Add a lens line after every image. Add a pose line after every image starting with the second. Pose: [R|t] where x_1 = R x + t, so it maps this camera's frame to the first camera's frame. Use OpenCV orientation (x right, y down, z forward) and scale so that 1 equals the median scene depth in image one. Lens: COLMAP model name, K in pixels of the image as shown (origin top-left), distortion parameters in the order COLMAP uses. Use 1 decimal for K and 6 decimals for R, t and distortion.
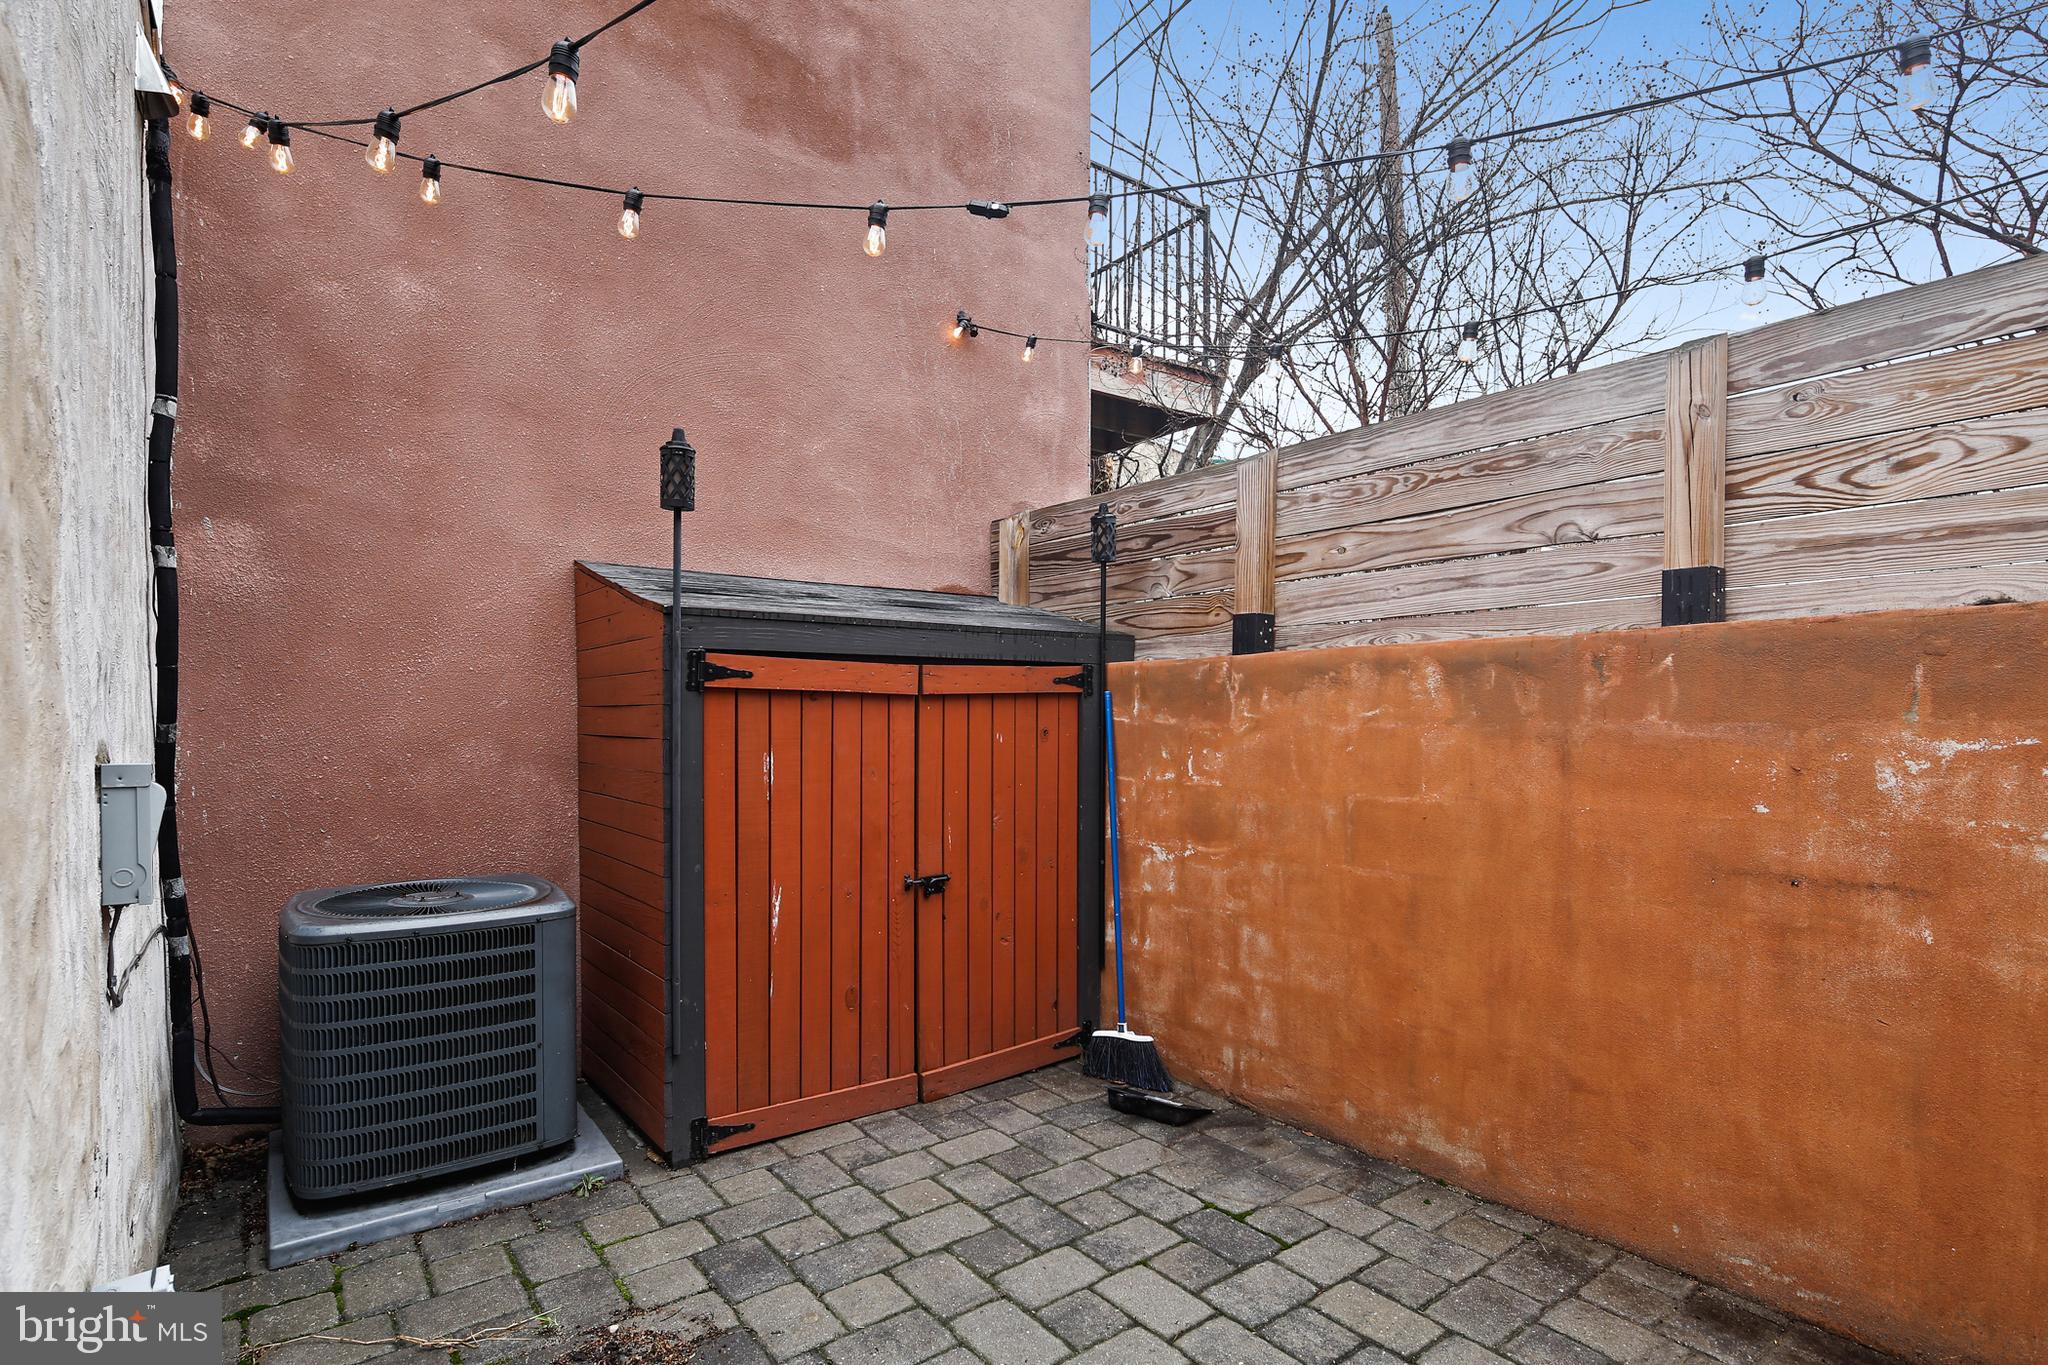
lens RADIAL K [[999.3, 0, 1007.0], [0, 999.3, 729.7], [0, 0, 1]] dist [0.008176, -0.005169]
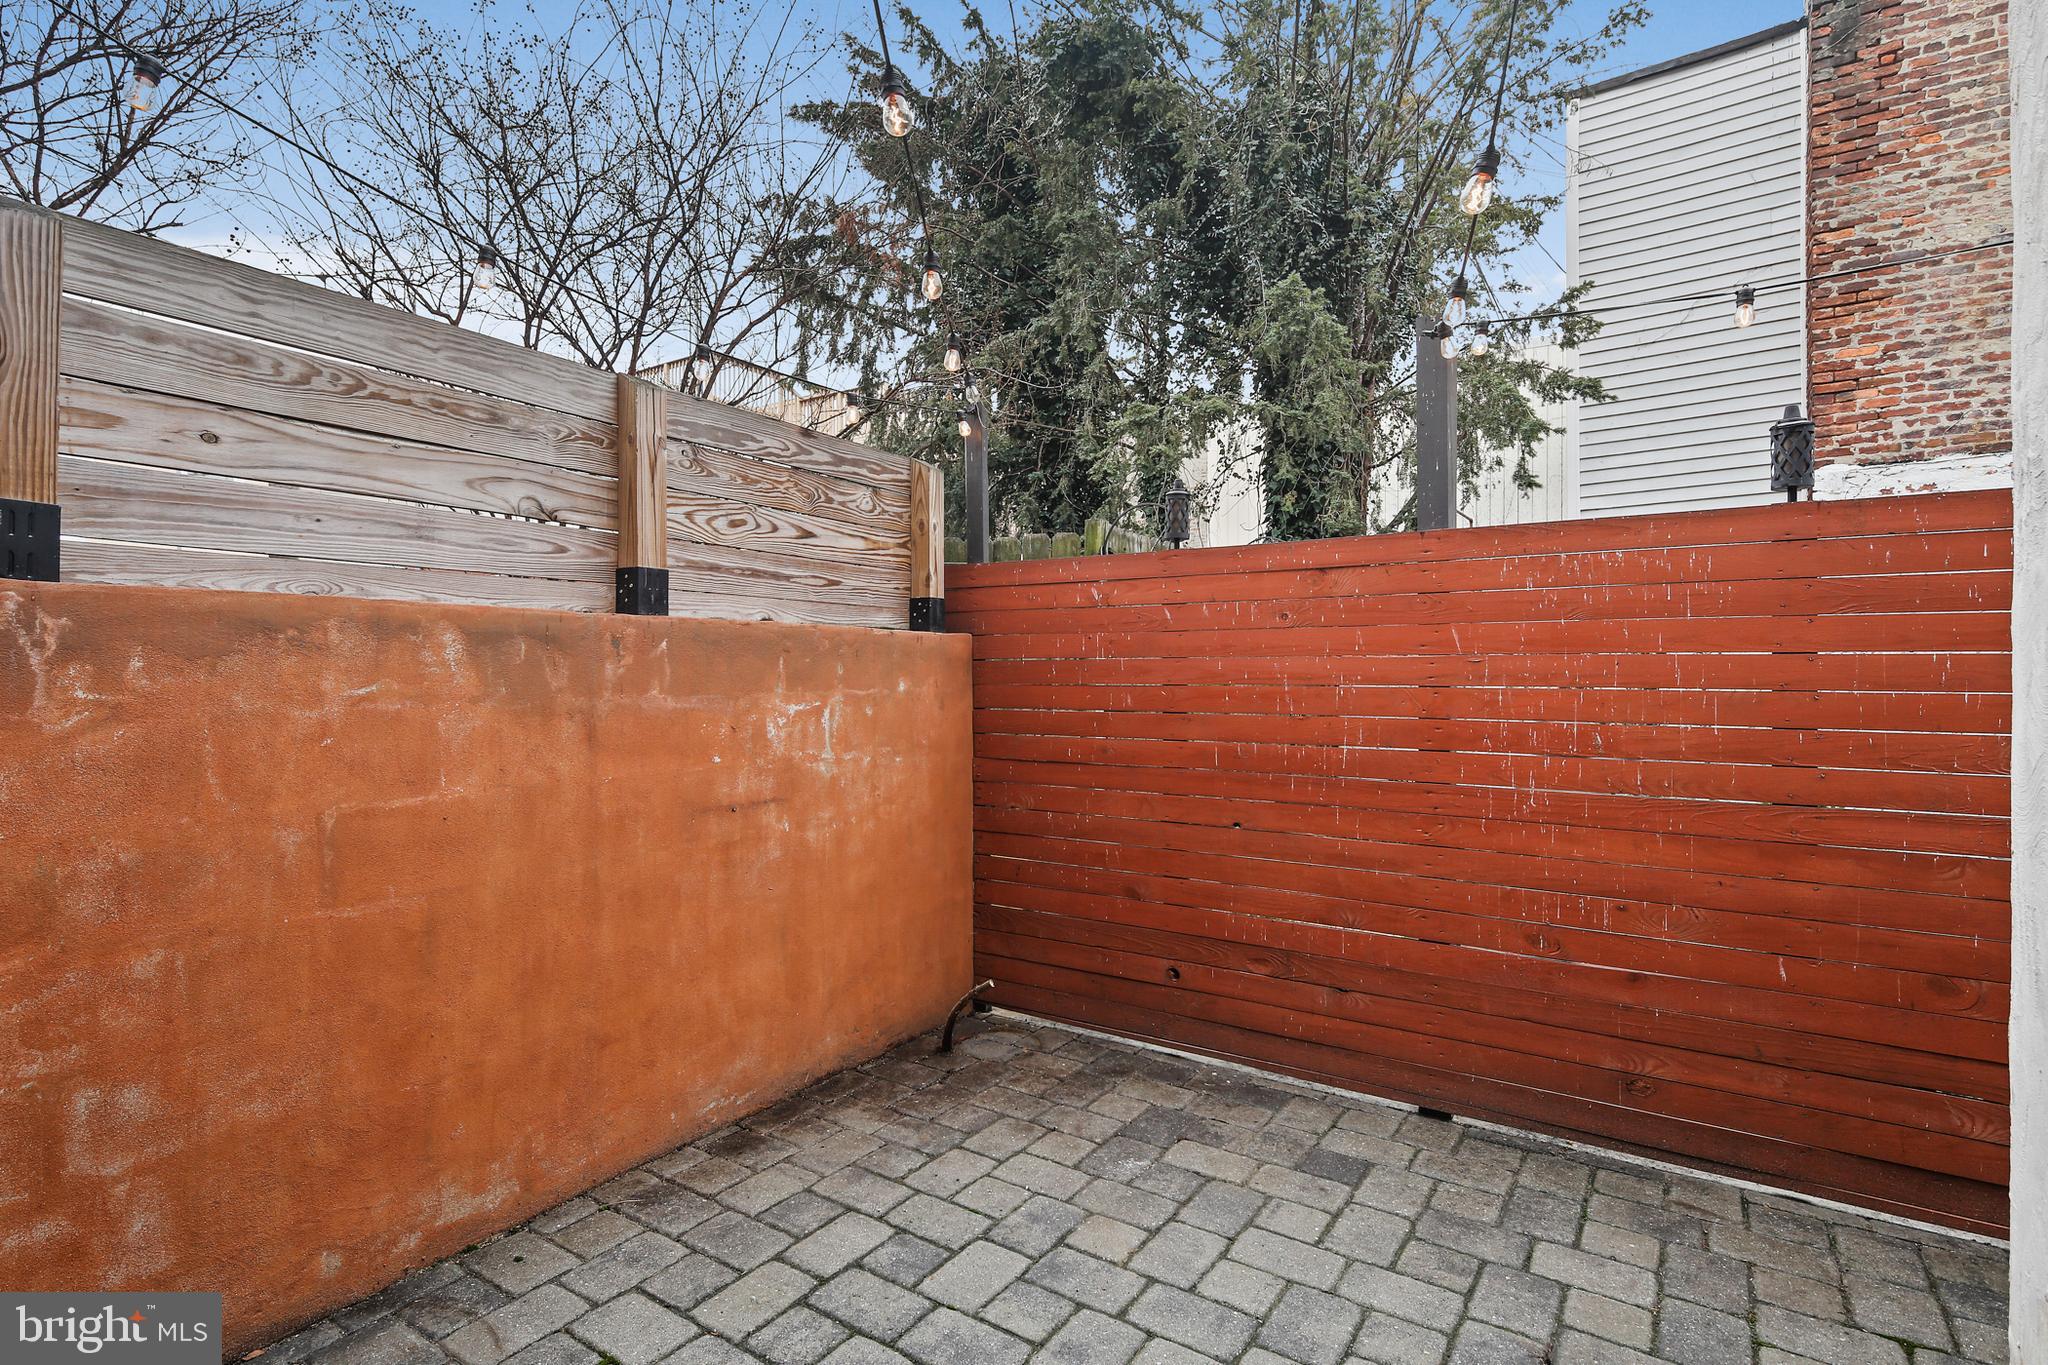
lens RADIAL K [[999.3, 0, 1020.0], [0, 999.3, 676.2], [0, 0, 1]] dist [0.008176, -0.005169]
pose [[-0.323471, 0.004330, 0.946228, -0.544915], [0.014920, 0.999889, 0.000525, -0.022823], [-0.946121, 0.014288, -0.323499, 0.880217]]
